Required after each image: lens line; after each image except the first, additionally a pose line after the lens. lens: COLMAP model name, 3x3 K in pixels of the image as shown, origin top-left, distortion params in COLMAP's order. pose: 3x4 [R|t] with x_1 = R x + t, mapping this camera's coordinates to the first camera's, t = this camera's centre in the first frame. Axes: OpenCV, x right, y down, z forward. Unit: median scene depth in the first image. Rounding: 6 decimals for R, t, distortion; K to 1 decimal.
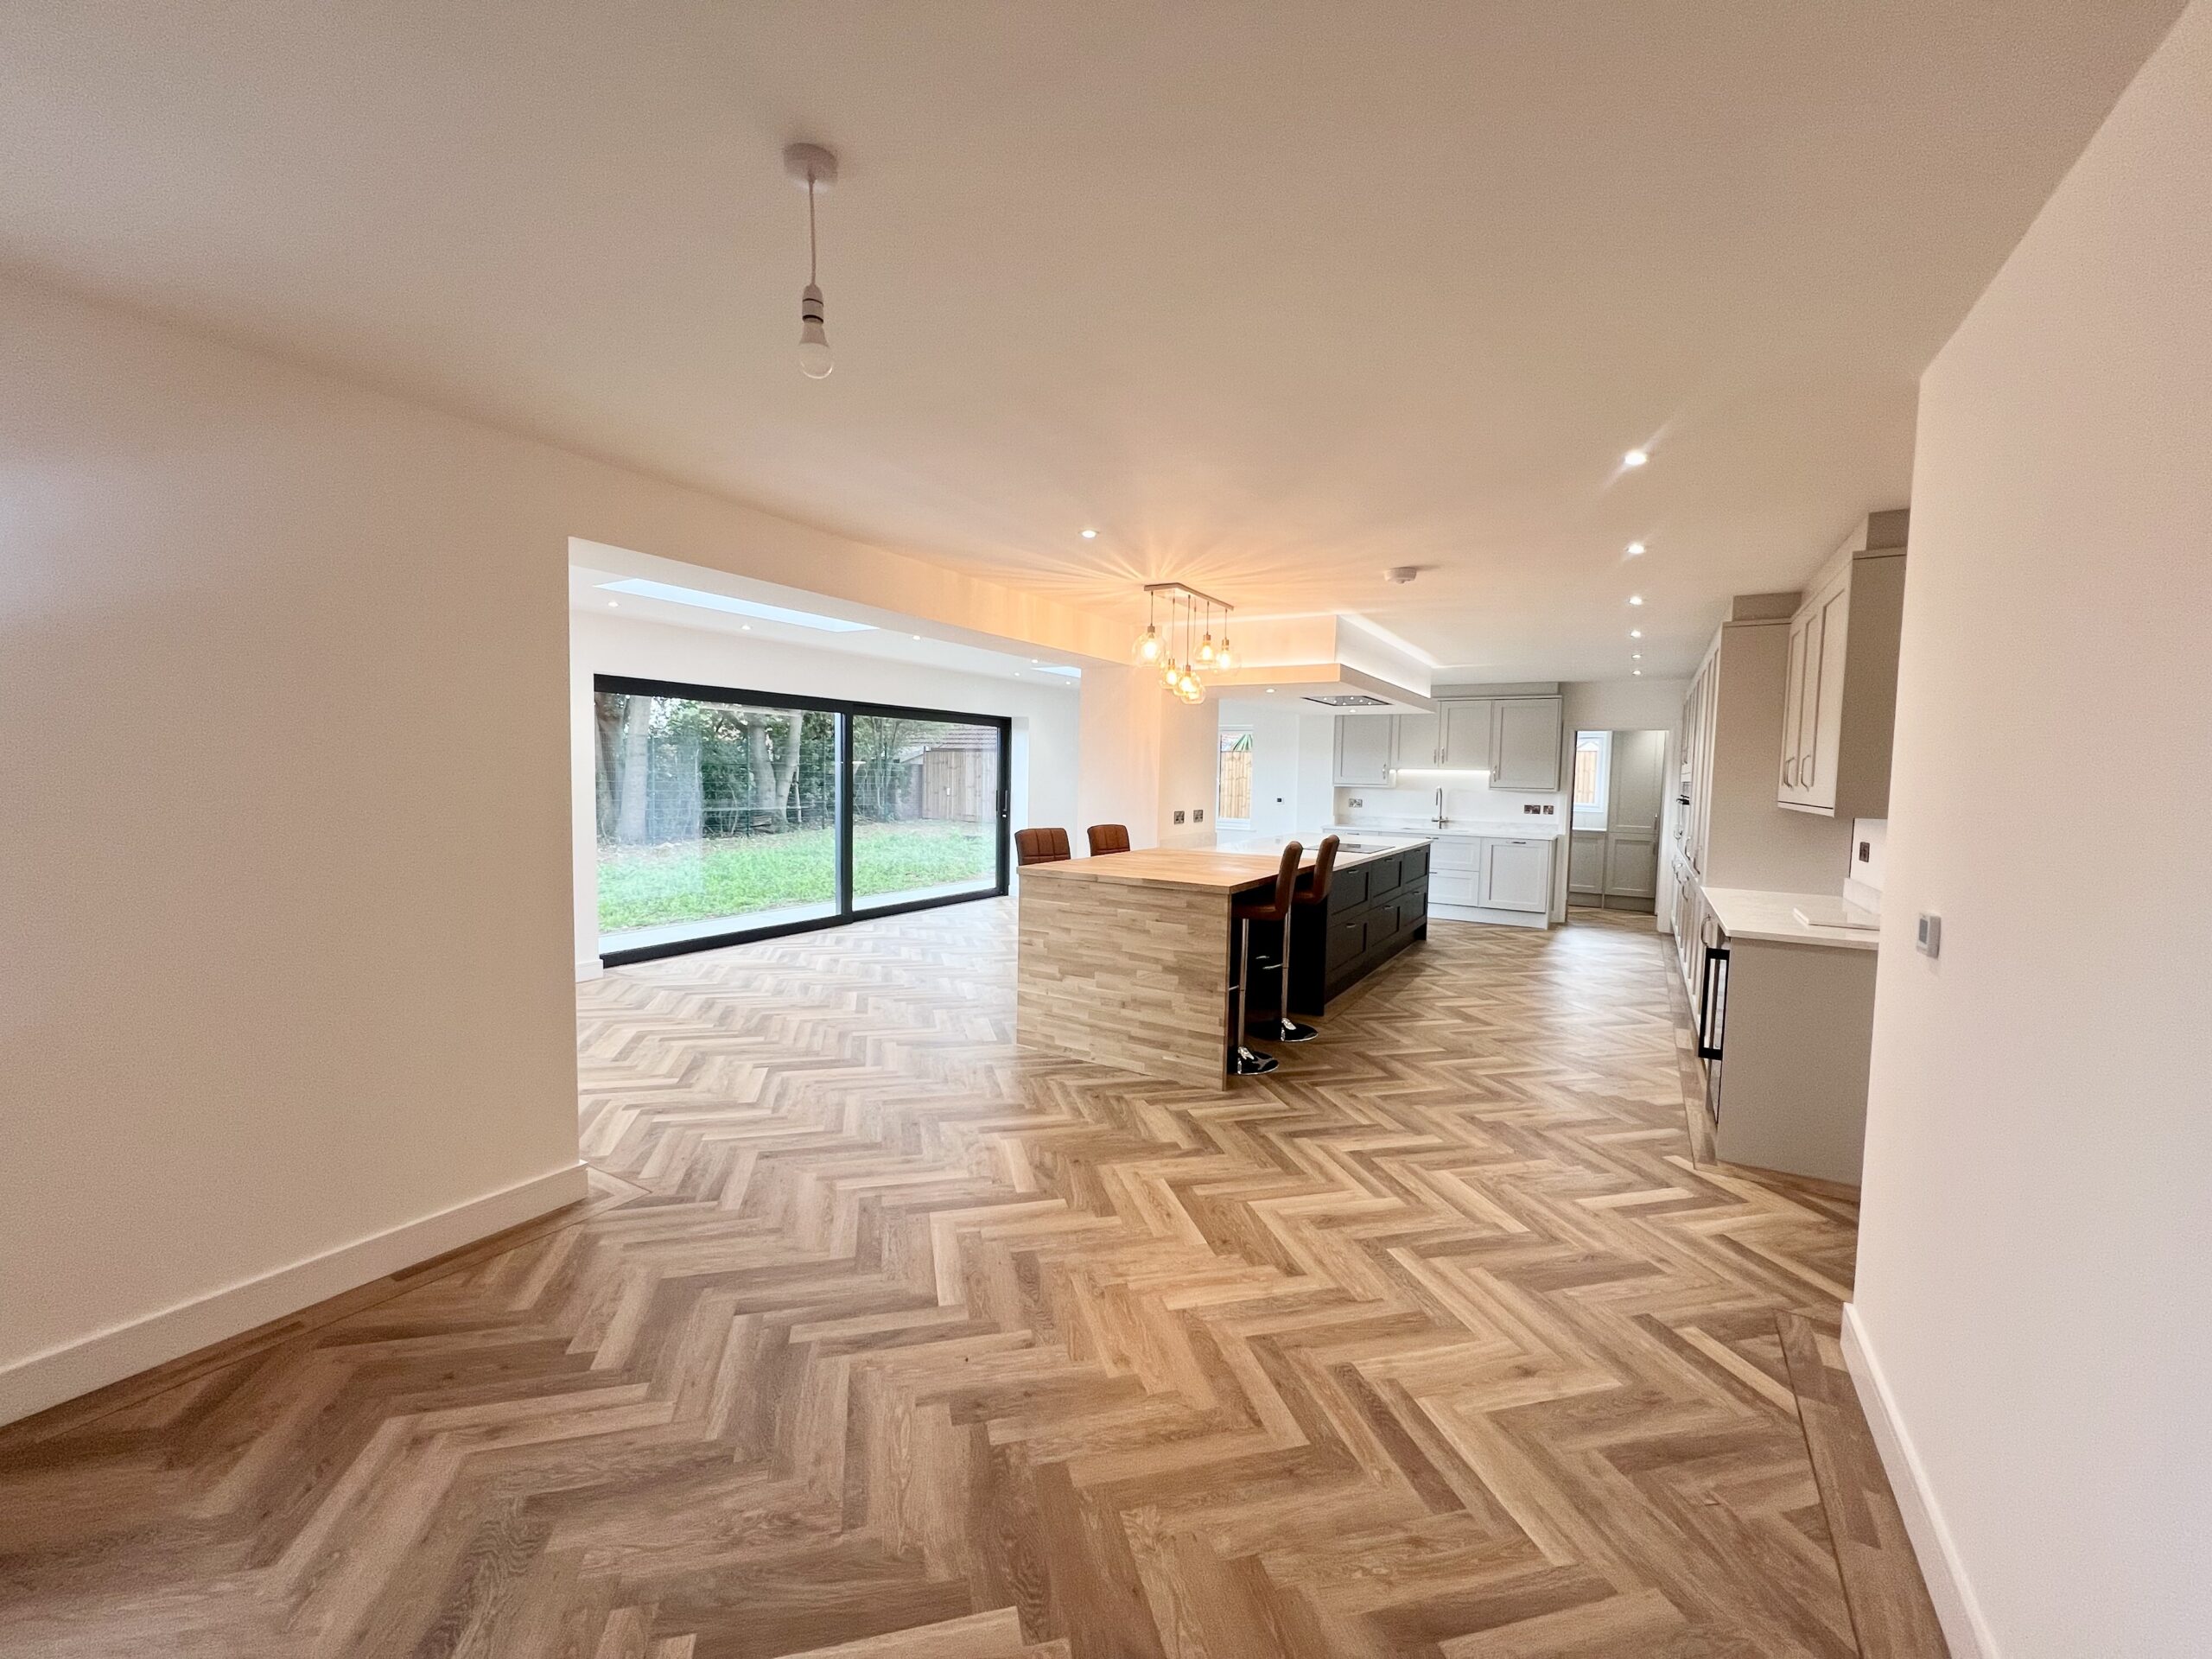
lens RADIAL K [[888.5, 0, 1108.2], [0, 888.5, 824.3], [0, 0, 1]] dist [-0.002230, 0.000922]
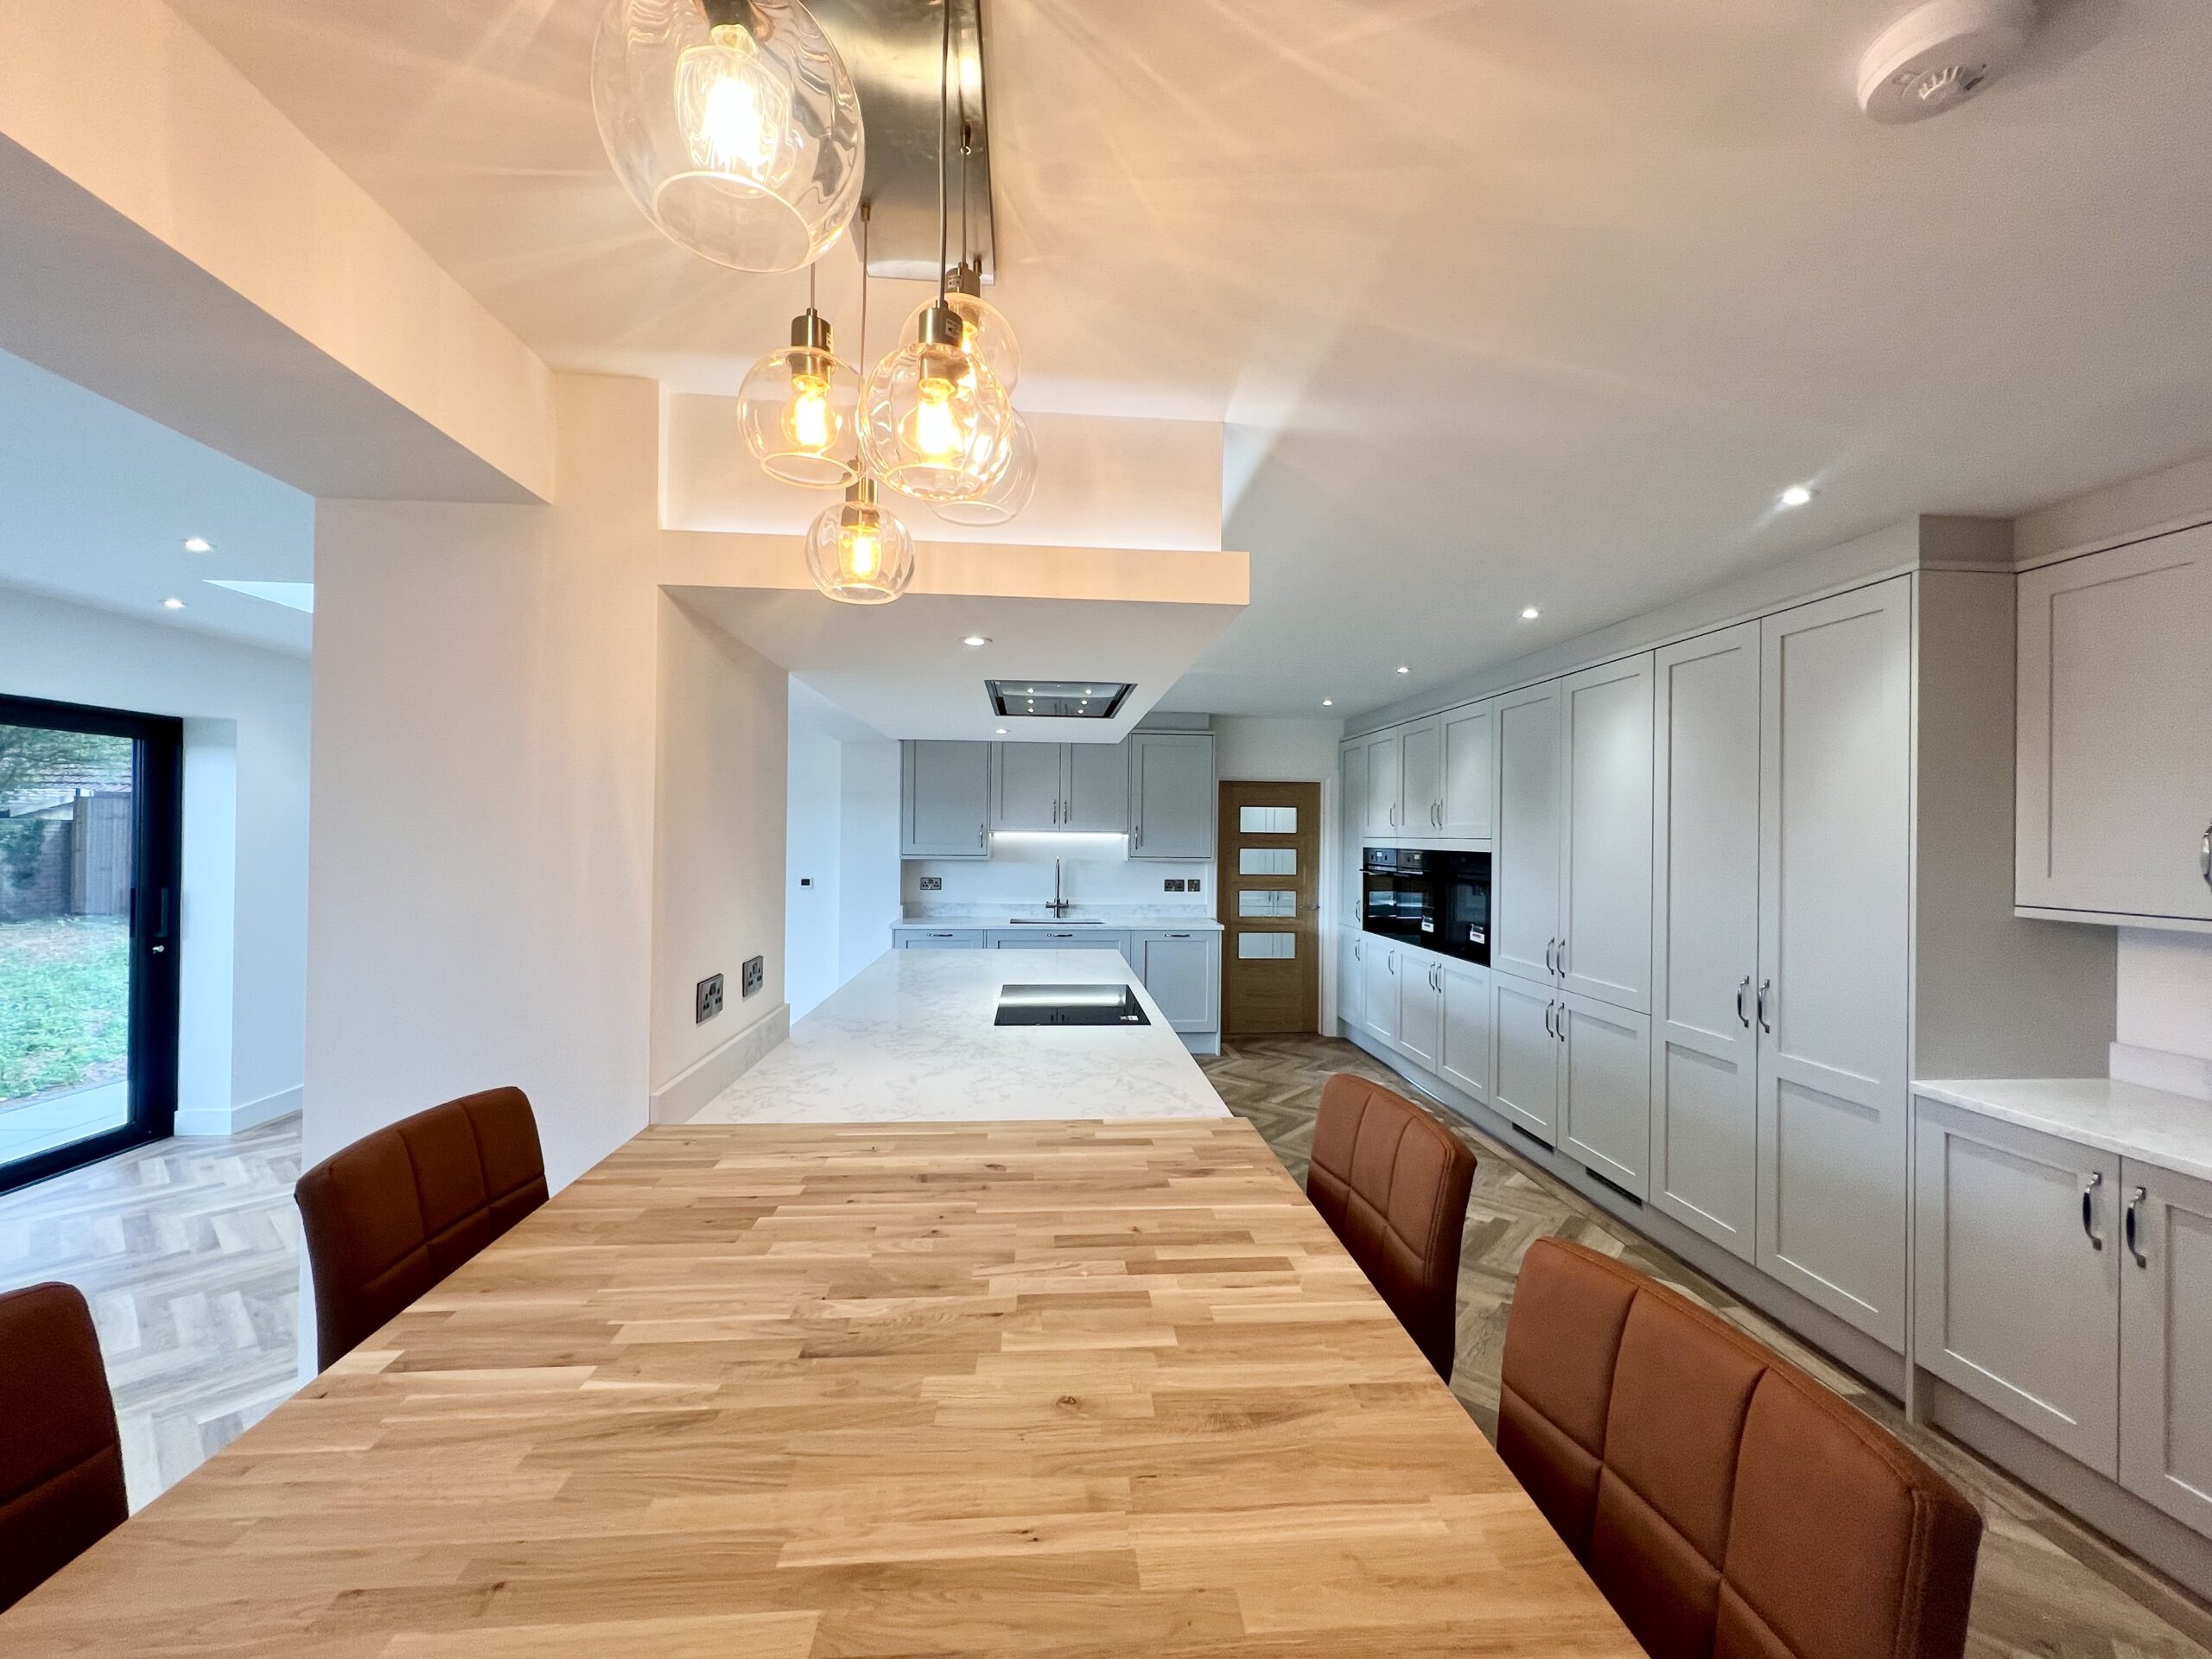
lens RADIAL K [[888.5, 0, 1103.8], [0, 888.5, 832.8], [0, 0, 1]] dist [-0.002230, 0.000922]
pose [[0.814839, -0.010371, 0.579594, 0.007827], [0.039993, 0.998463, -0.038359, -0.048682], [-0.578306, 0.054437, 0.814002, 0.615141]]
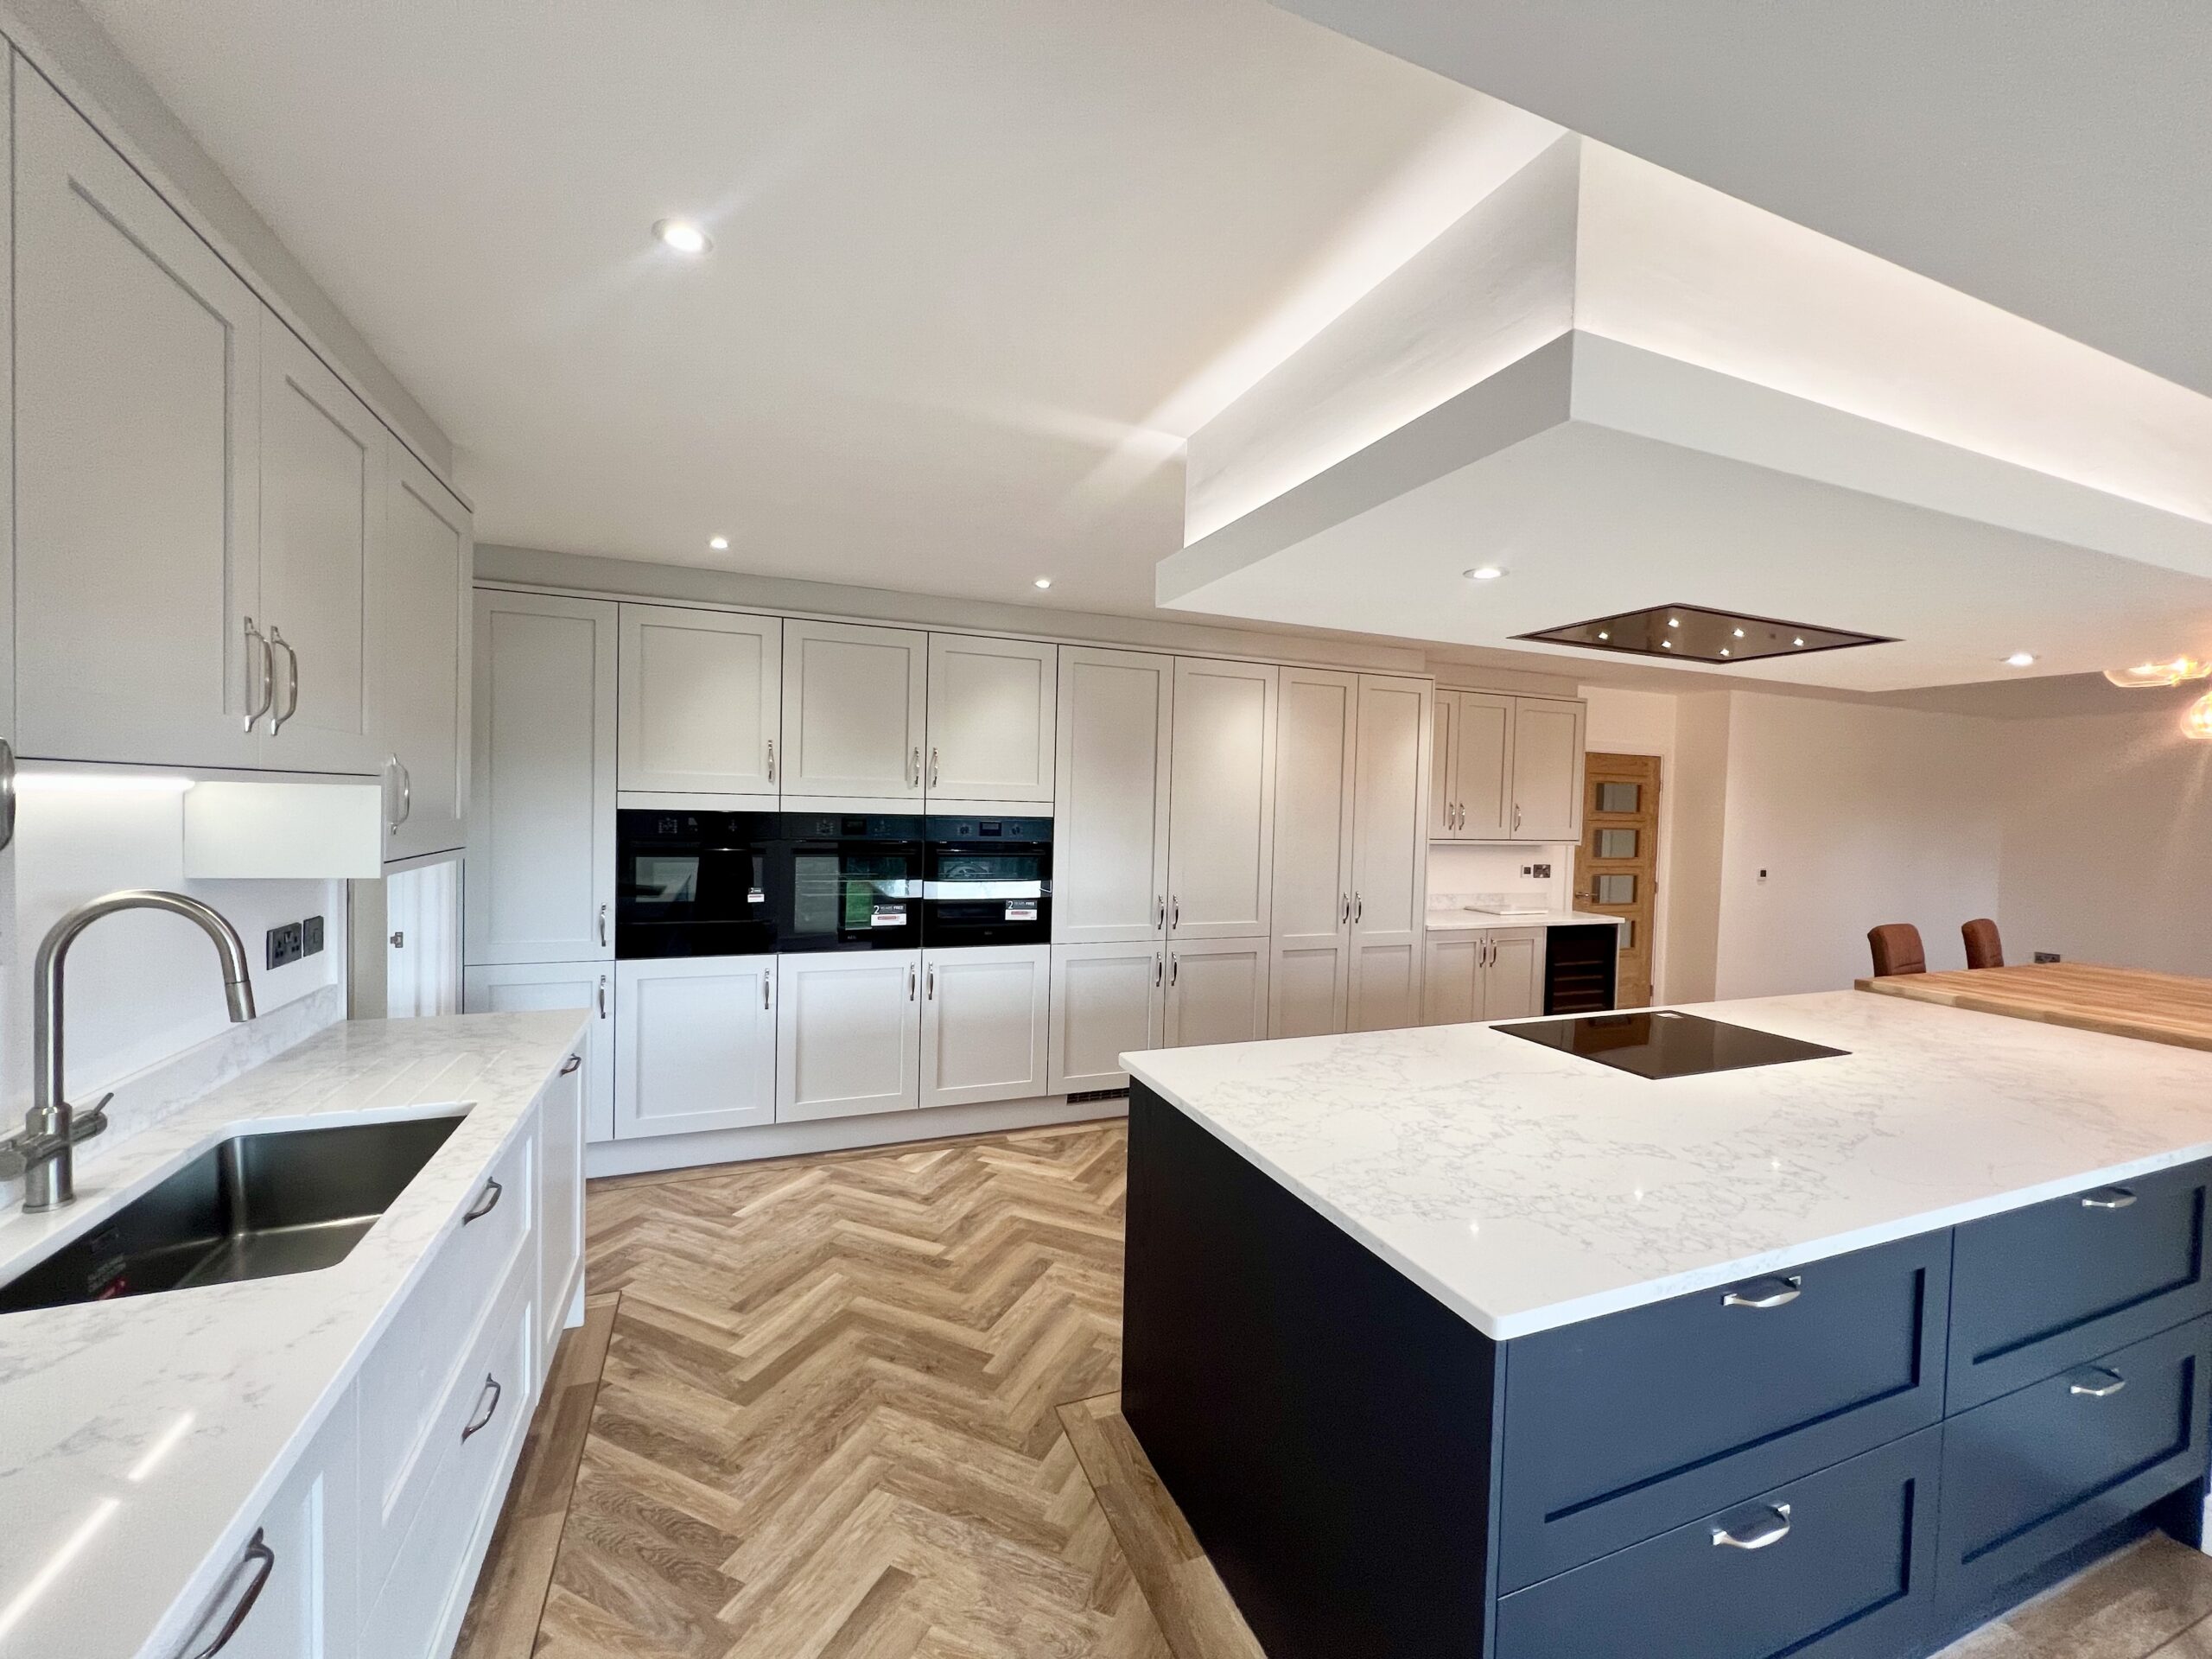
lens RADIAL K [[888.5, 0, 1109.4], [0, 888.5, 828.1], [0, 0, 1]] dist [-0.002230, 0.000922]
pose [[-0.795869, -0.056907, 0.602788, 0.248178], [-0.005850, 0.996250, 0.086329, -0.094551], [-0.605440, 0.065180, -0.793217, 1.484078]]
